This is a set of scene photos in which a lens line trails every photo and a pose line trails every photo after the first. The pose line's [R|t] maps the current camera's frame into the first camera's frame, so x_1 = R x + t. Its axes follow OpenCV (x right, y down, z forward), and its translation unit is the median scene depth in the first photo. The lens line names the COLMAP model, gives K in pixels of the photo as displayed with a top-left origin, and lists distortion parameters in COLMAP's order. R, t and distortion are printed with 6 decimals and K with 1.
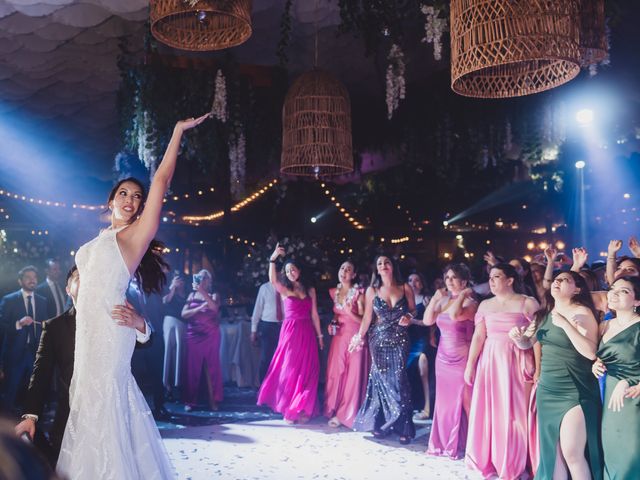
lens RADIAL K [[992.6, 0, 320.0], [0, 992.6, 240.0], [0, 0, 1]] dist [-0.003843, -0.008401]
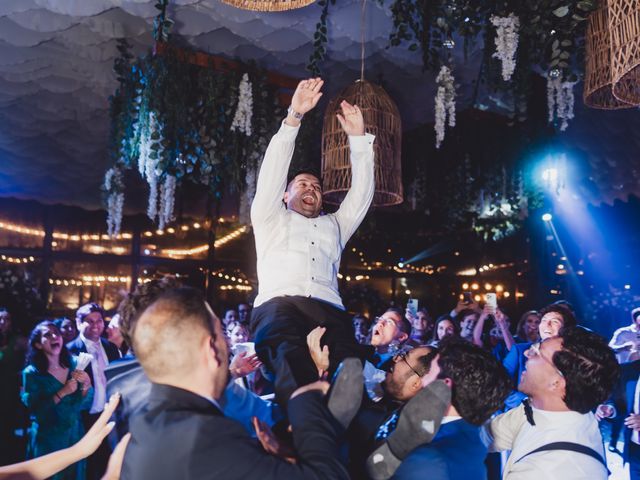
lens RADIAL K [[517.2, 0, 320.0], [0, 517.2, 240.0], [0, 0, 1]] dist [0.004313, -0.042215]
pose [[0.976701, 0.045382, 0.209750, -0.124994], [-0.032743, 0.997454, -0.063346, -0.006279], [-0.212090, 0.055002, 0.975701, 0.568184]]
